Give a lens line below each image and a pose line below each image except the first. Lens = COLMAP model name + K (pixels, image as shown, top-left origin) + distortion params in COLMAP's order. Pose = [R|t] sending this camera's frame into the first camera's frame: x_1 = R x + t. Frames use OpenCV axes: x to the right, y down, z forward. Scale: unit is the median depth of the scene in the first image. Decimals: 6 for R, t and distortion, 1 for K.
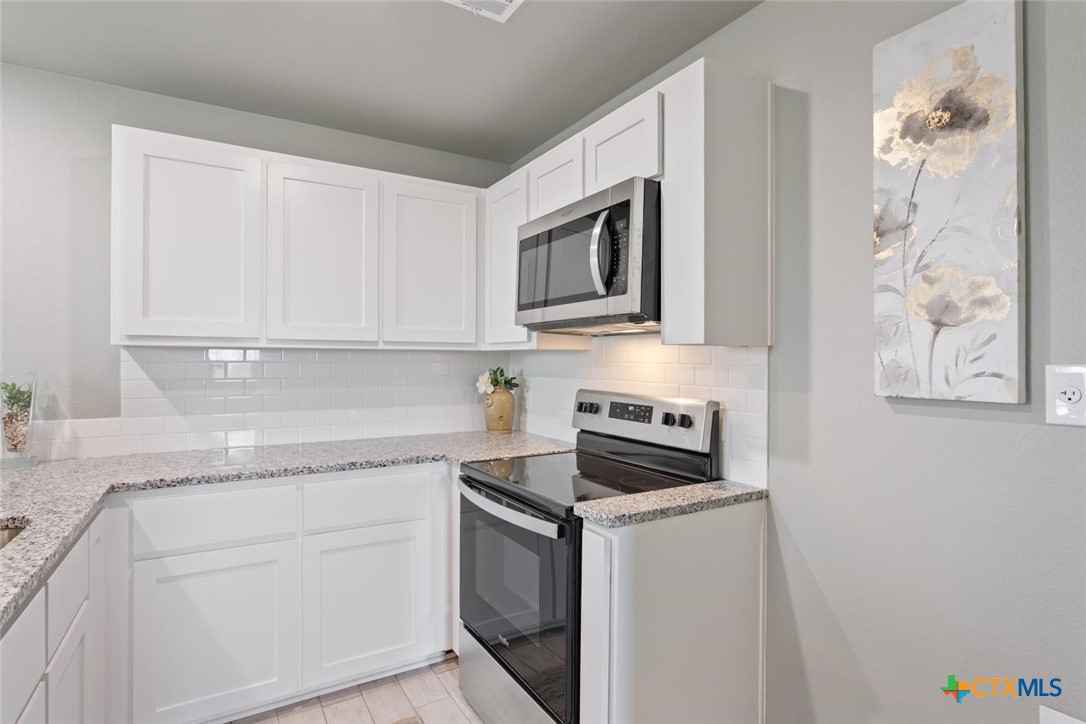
lens RADIAL K [[566.9, 0, 562.5], [0, 566.9, 354.4], [0, 0, 1]] dist [-0.001431, 0.001777]
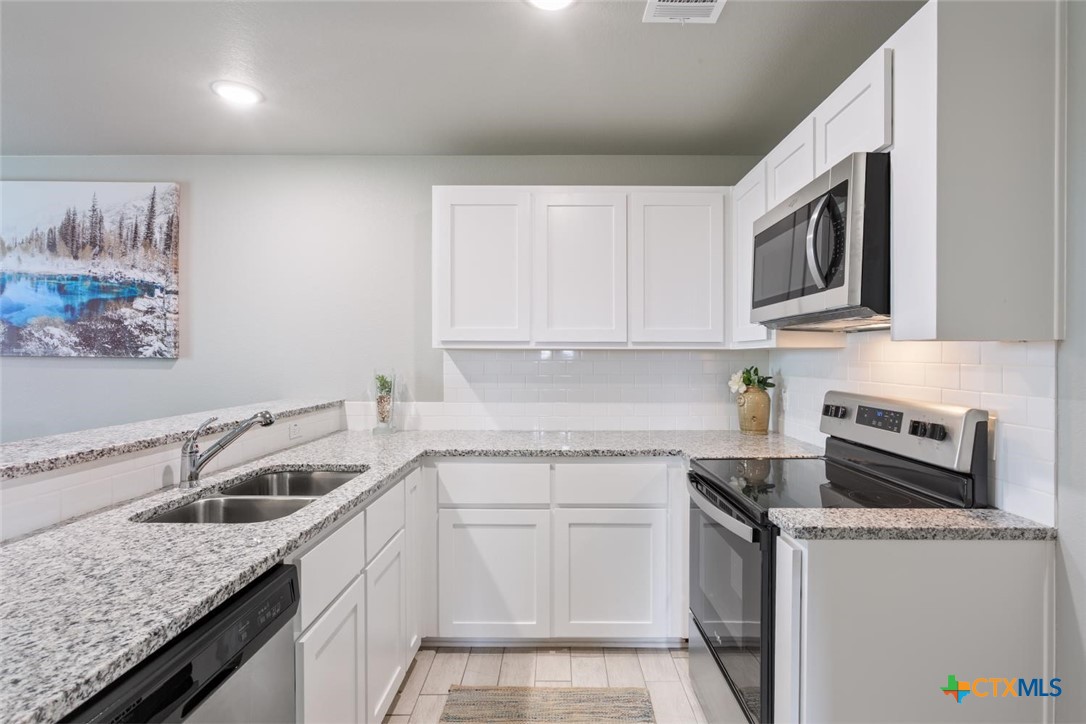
lens RADIAL K [[566.9, 0, 562.5], [0, 566.9, 354.4], [0, 0, 1]] dist [-0.001431, 0.001777]
pose [[0.853248, -0.005468, -0.521477, 0.173623], [0.007364, 0.999972, 0.001565, -0.001950], [0.521454, -0.005176, 0.853264, 0.000008]]
